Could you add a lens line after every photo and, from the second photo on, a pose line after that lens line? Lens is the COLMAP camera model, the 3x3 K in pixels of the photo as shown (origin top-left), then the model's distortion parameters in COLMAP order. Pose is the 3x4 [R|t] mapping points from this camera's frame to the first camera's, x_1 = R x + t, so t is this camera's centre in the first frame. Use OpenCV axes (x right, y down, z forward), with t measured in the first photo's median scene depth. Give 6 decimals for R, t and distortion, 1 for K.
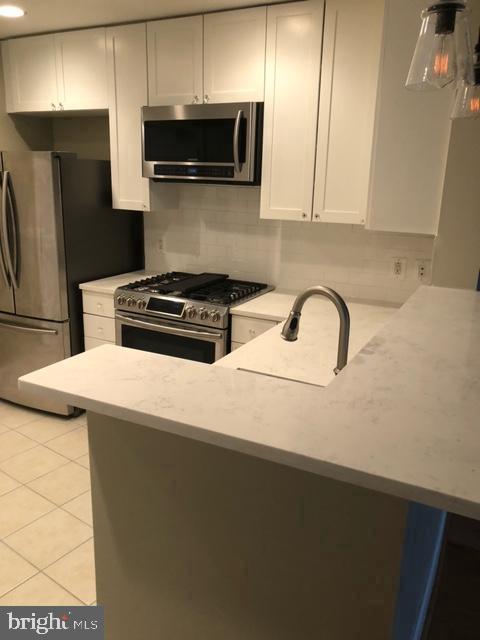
lens RADIAL K [[523.0, 0, 238.2], [0, 523.0, 321.1], [0, 0, 1]] dist [0.016948, 0.005197]
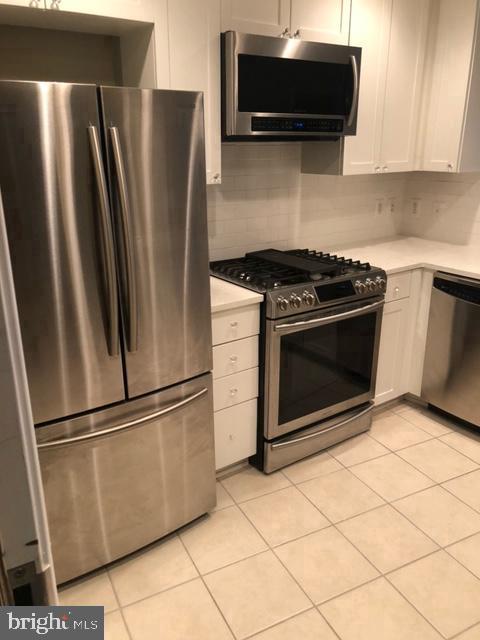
lens RADIAL K [[523.0, 0, 241.0], [0, 523.0, 317.7], [0, 0, 1]] dist [0.016948, 0.005197]
pose [[0.448122, -0.313986, 0.837018, -0.902594], [0.249152, 0.943058, 0.220374, -0.206489], [-0.858551, 0.109790, 0.500836, 0.701039]]
